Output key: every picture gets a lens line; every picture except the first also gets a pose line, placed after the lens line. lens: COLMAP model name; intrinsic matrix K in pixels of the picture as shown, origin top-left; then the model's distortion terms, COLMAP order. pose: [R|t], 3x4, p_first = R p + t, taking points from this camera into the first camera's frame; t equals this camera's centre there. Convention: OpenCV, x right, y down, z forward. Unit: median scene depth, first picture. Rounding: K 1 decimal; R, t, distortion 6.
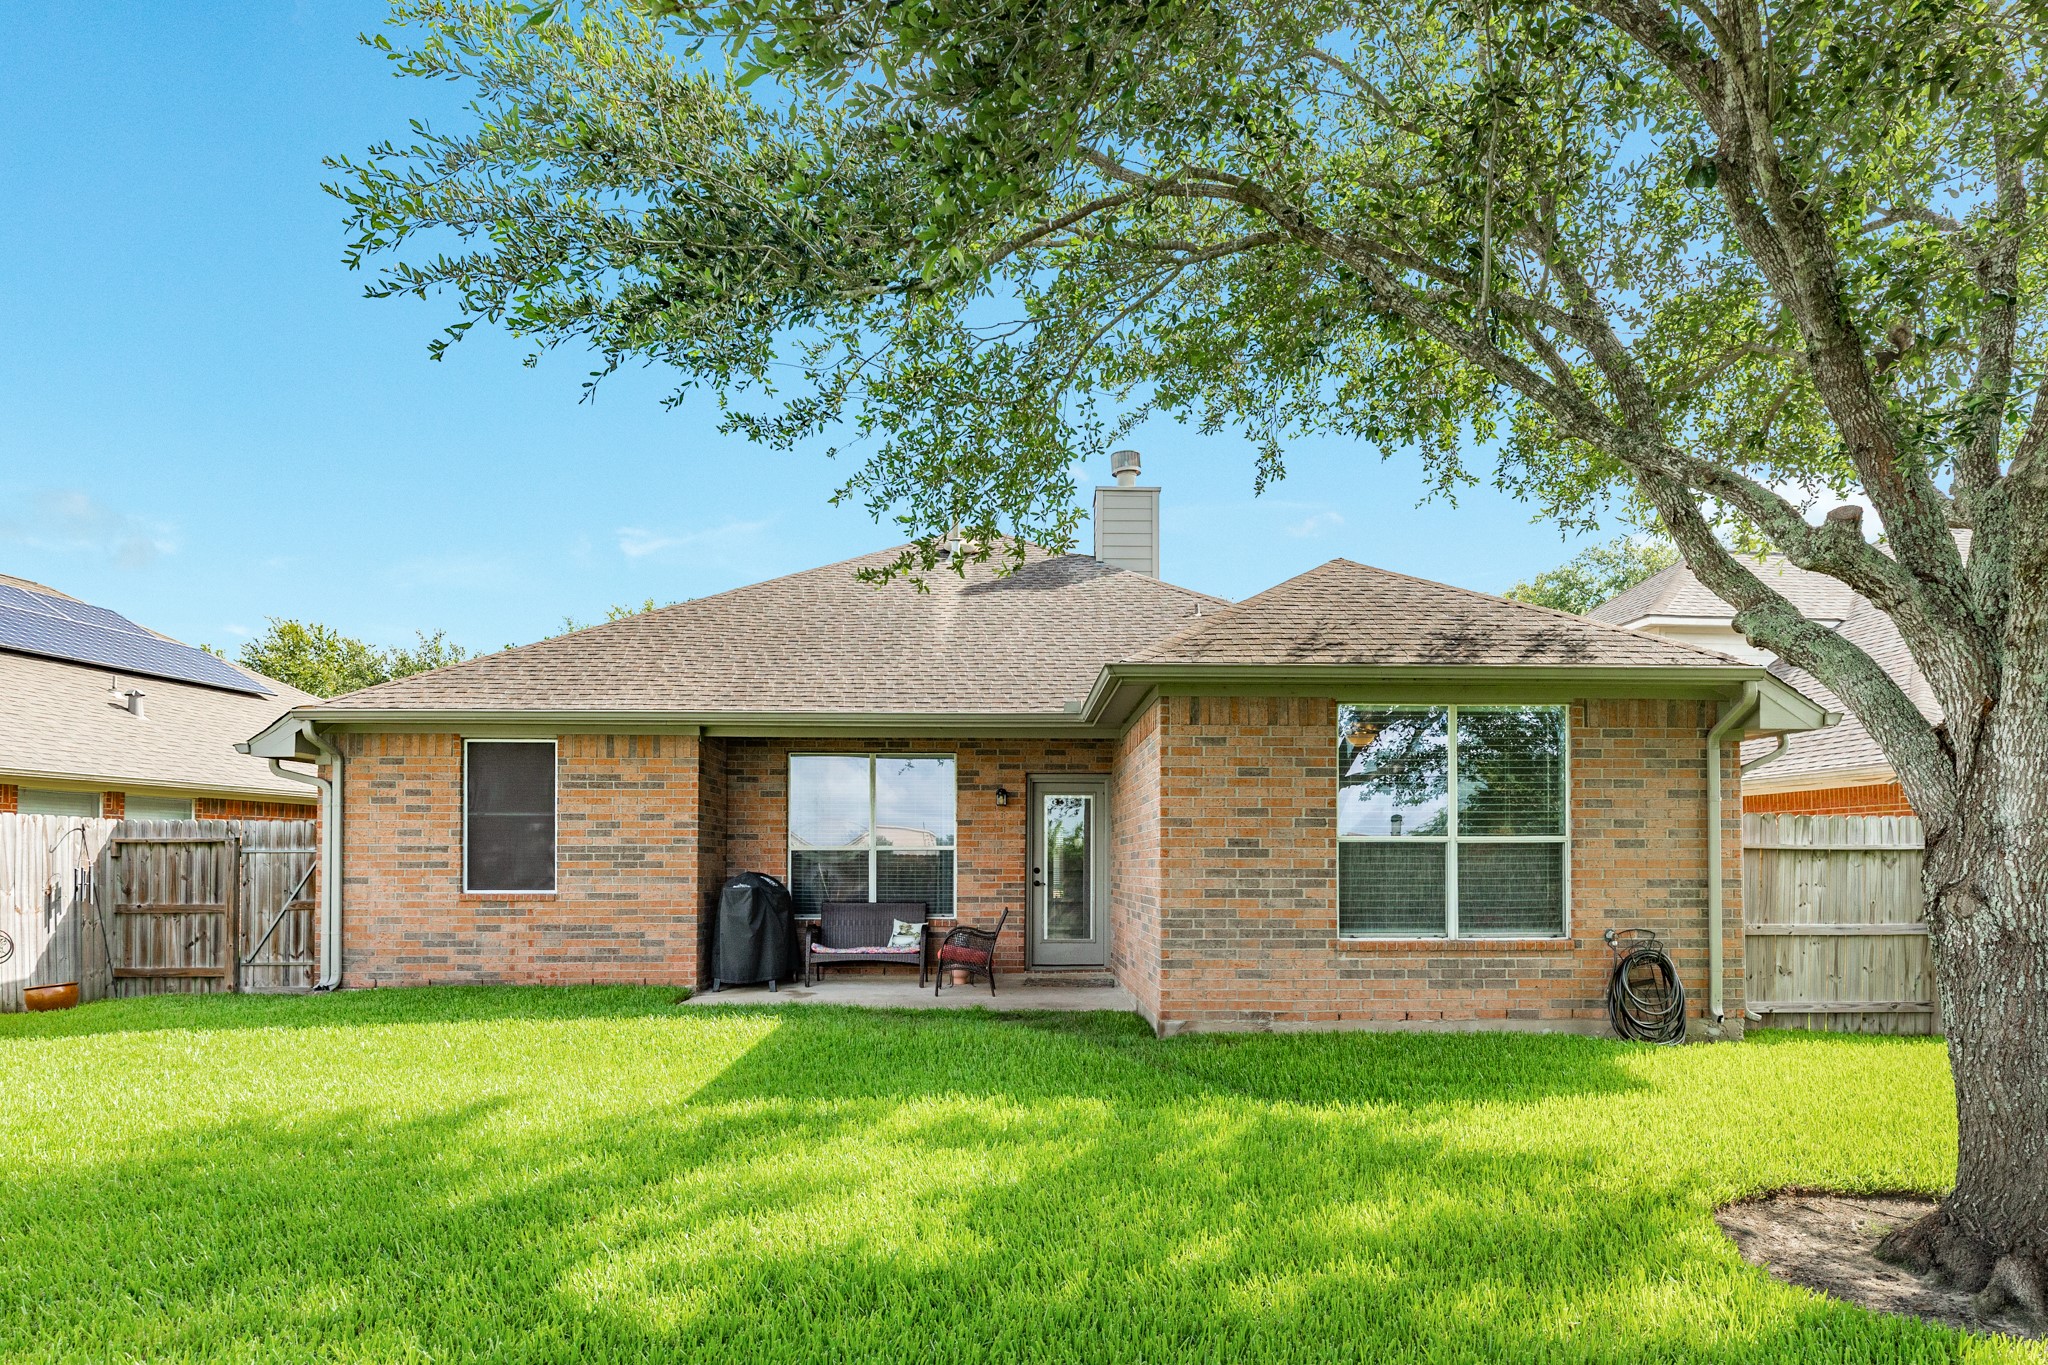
lens RADIAL K [[1215.1, 0, 1090.2], [0, 1215.1, 847.5], [0, 0, 1]] dist [-0.004188, -0.000516]
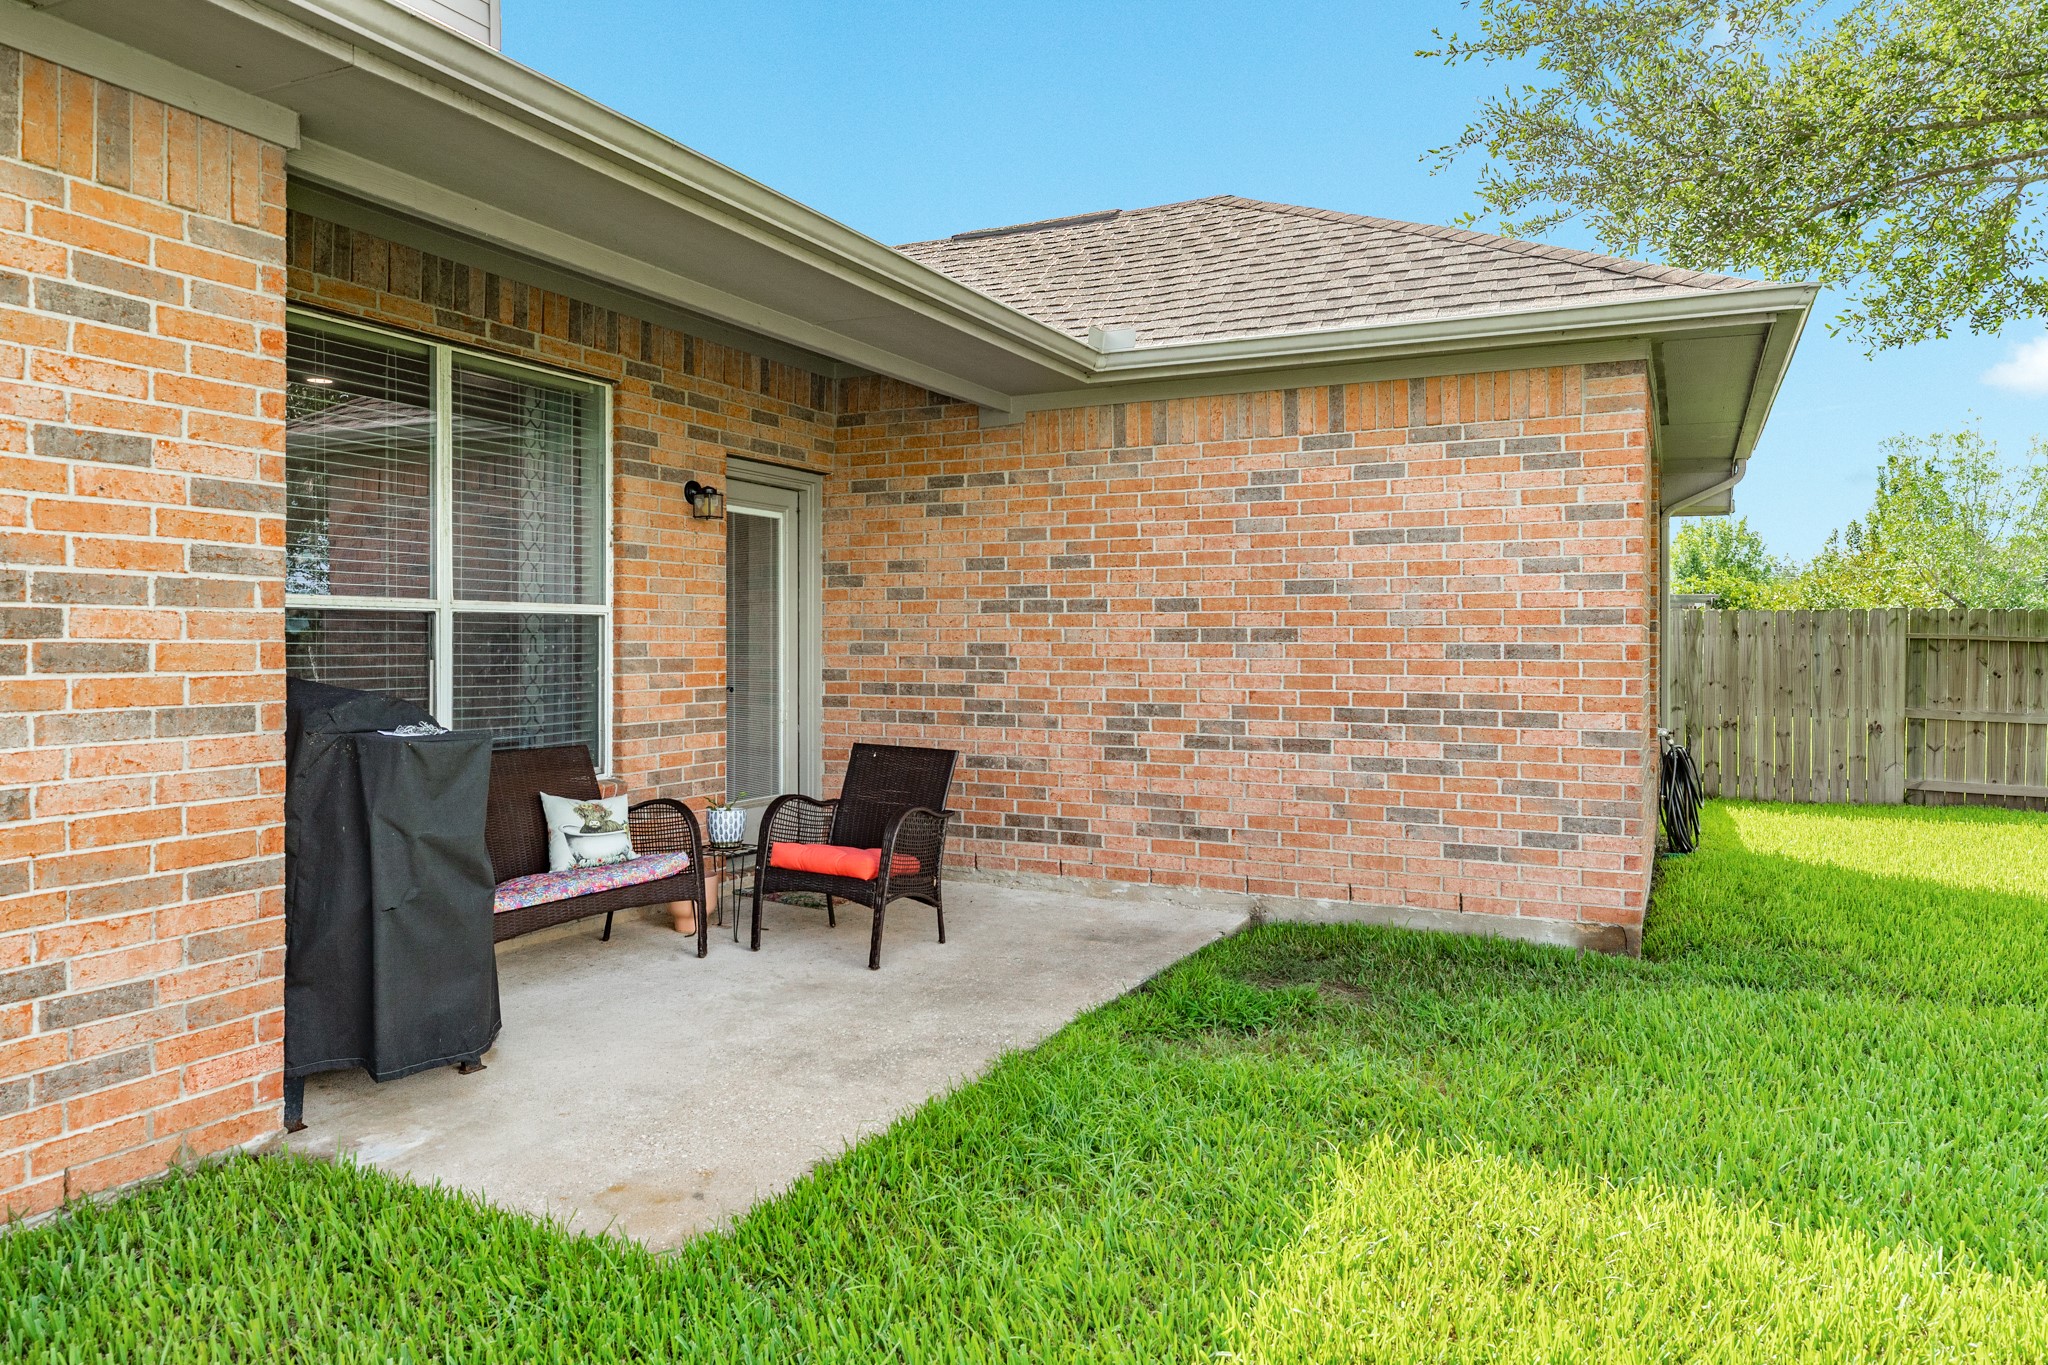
lens RADIAL K [[1321.7, 0, 1017.4], [0, 1321.7, 644.4], [0, 0, 1]] dist [0.003239, 0.000594]
pose [[0.478231, 0.000039, 0.878234, -0.498430], [-0.016459, 0.999825, 0.008918, 0.006580], [-0.878080, -0.018719, 0.478148, 0.737139]]
